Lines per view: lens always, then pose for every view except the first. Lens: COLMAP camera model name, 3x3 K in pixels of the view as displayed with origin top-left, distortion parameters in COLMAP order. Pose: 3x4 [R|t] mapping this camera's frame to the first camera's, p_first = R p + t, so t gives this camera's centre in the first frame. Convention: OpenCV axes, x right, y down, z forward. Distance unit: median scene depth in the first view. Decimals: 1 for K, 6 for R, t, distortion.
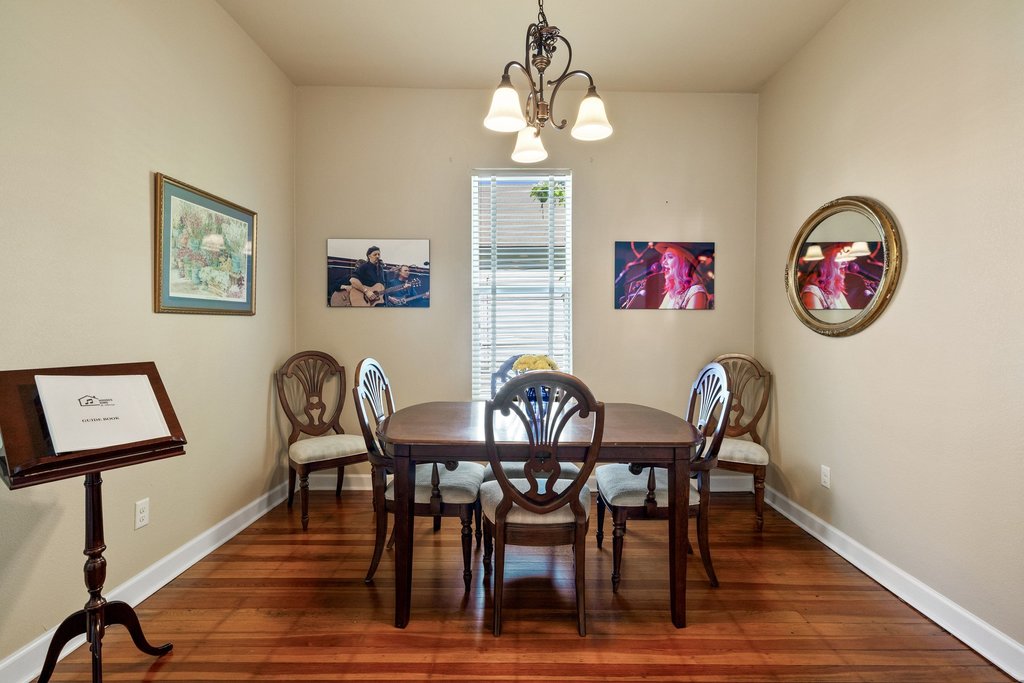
lens RADIAL K [[449.3, 0, 515.0], [0, 449.3, 328.6], [0, 0, 1]] dist [0.002075, 0.000115]
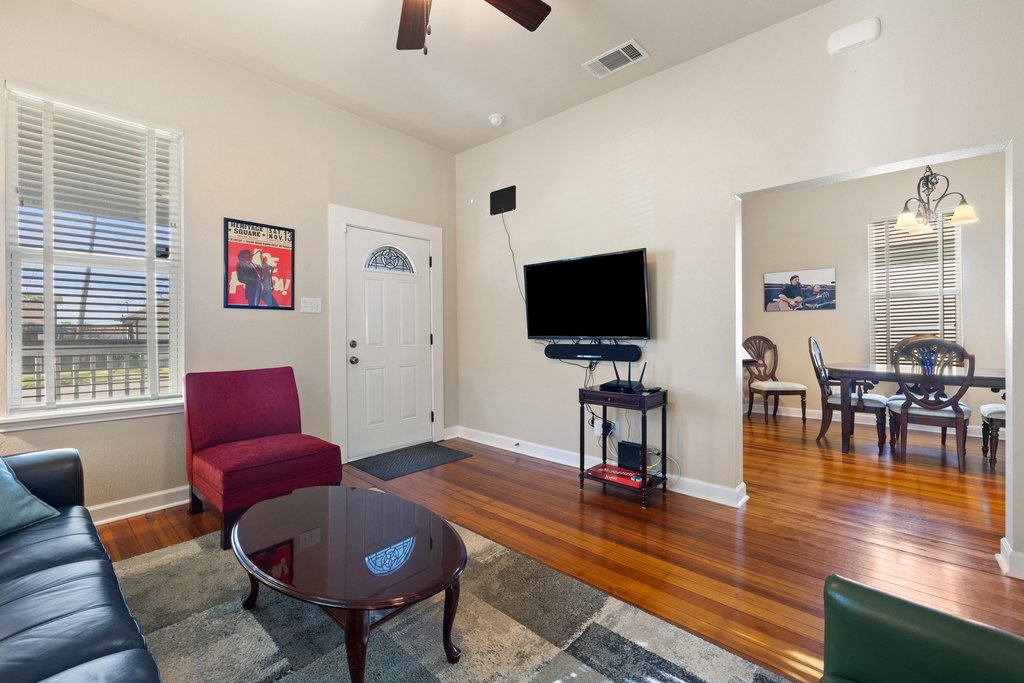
lens RADIAL K [[438.2, 0, 496.5], [0, 438.2, 329.9], [0, 0, 1]] dist [0.000307, 0.000018]
pose [[0.743803, -0.011673, -0.668297, -0.044619], [0.013837, 0.999902, -0.002064, 0.014758], [0.668255, -0.007713, 0.743892, -1.047732]]
